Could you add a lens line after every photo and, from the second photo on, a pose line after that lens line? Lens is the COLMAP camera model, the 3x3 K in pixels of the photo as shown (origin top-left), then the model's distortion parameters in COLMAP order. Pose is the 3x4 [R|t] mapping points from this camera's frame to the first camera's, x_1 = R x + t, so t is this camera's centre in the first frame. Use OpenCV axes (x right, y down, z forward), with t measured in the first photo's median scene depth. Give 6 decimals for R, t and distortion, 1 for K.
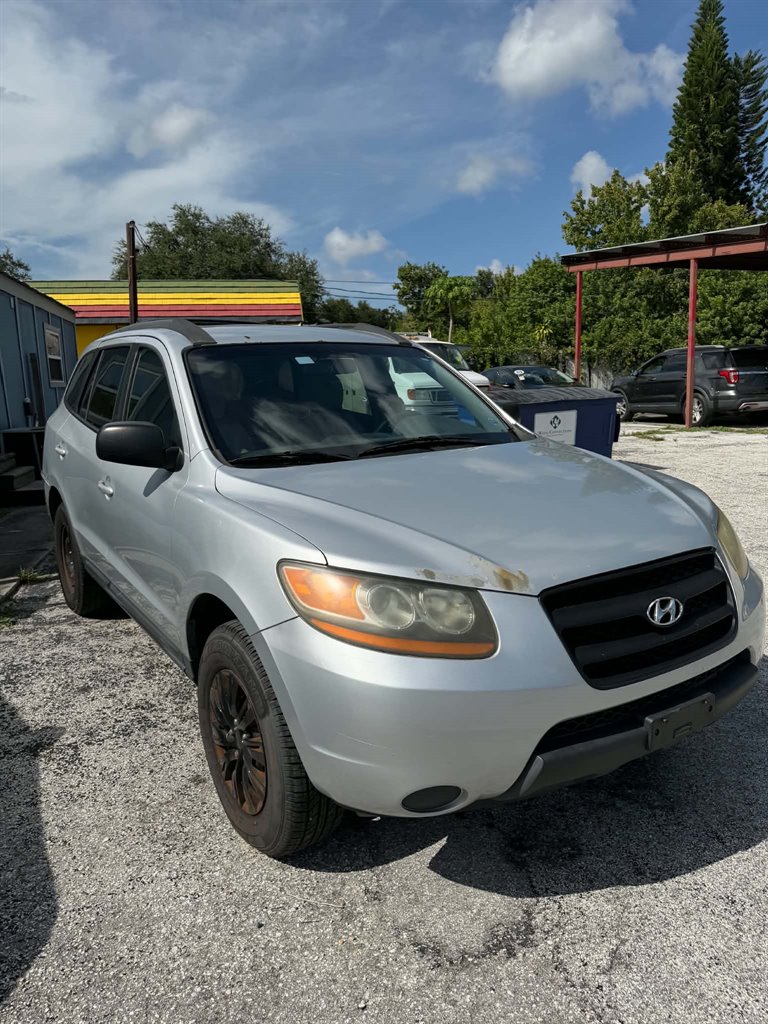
lens RADIAL K [[721.6, 0, 379.7], [0, 721.6, 512.3], [0, 0, 1]] dist [0.029431, -0.043082]
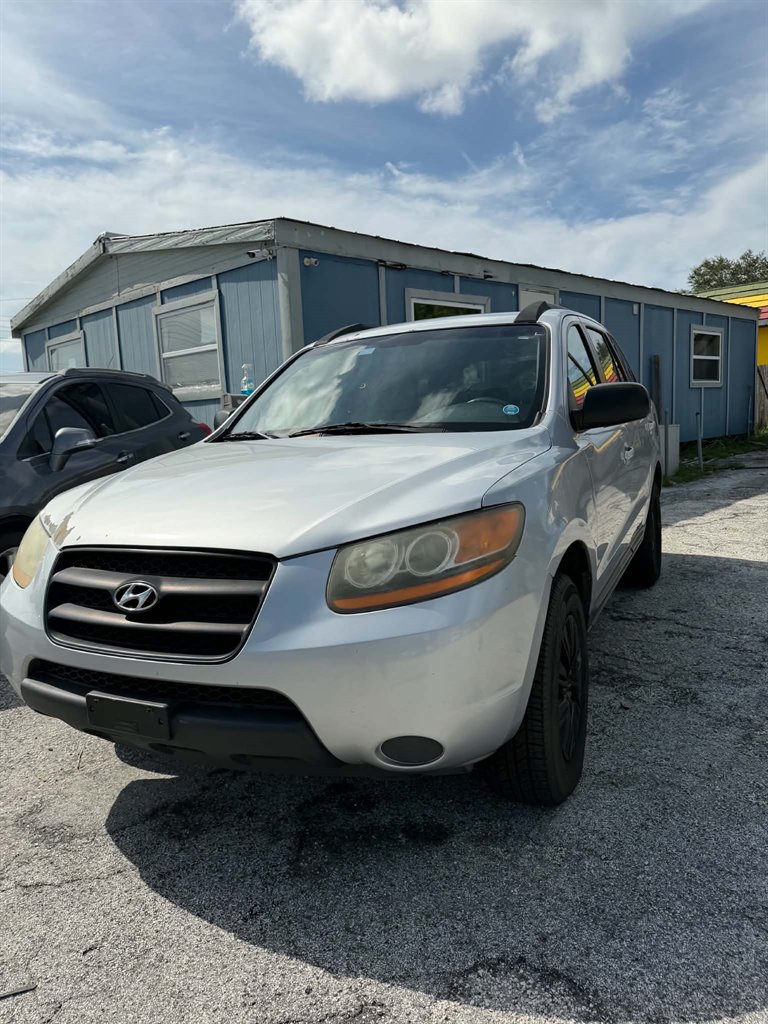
lens RADIAL K [[721.6, 0, 383.1], [0, 721.6, 515.6], [0, 0, 1]] dist [0.029431, -0.043082]
pose [[0.514778, 0.119973, -0.848888, 1.203127], [-0.123593, 0.990202, 0.064996, -0.062243], [0.848368, 0.071458, 0.524562, 0.686027]]
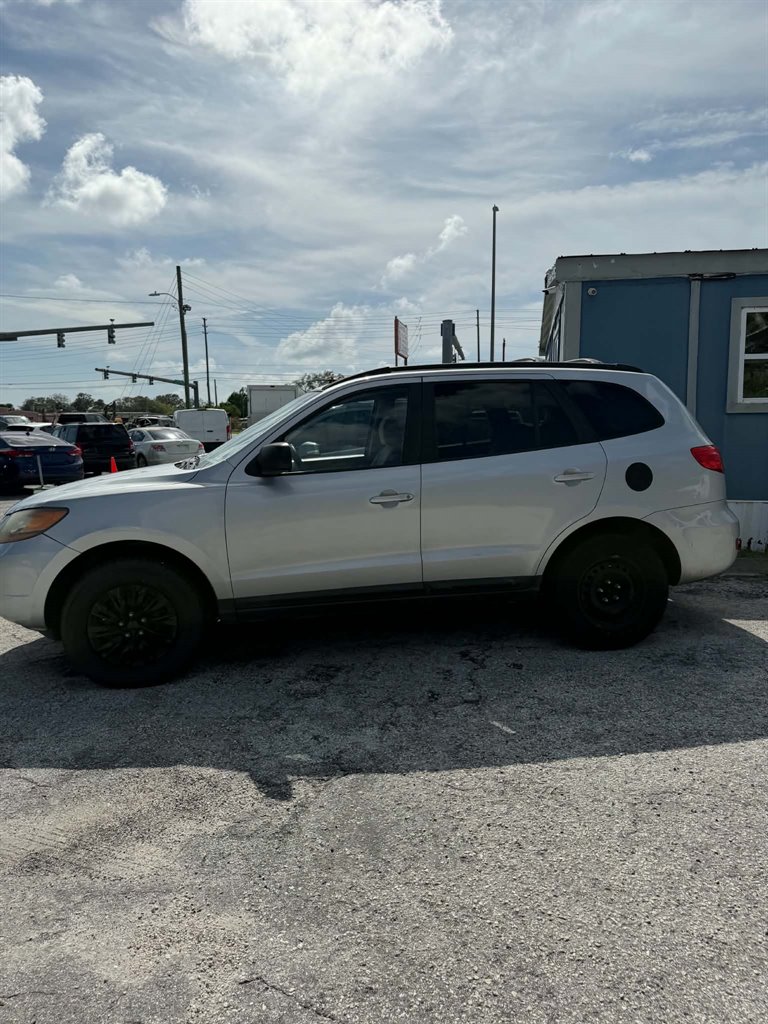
lens RADIAL K [[721.6, 0, 387.8], [0, 721.6, 511.9], [0, 0, 1]] dist [0.029431, -0.043082]
pose [[-0.404911, 0.133848, -0.904506, 1.749639], [-0.149747, 0.966164, 0.210008, -0.487604], [0.902011, 0.220481, -0.371167, 2.584365]]
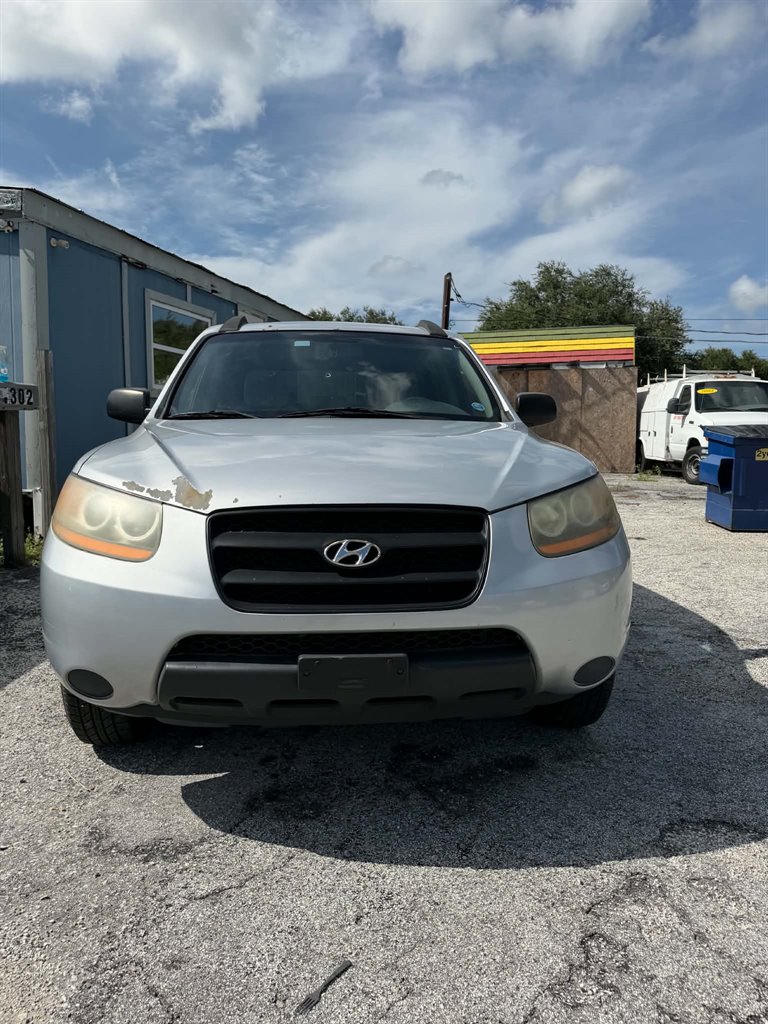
lens RADIAL K [[721.6, 0, 380.0], [0, 721.6, 517.3], [0, 0, 1]] dist [0.029431, -0.043082]
pose [[0.878309, 0.086795, -0.470149, 0.764299], [-0.117986, 0.992317, -0.037223, 0.107277], [0.463307, 0.088164, 0.881802, 0.172893]]
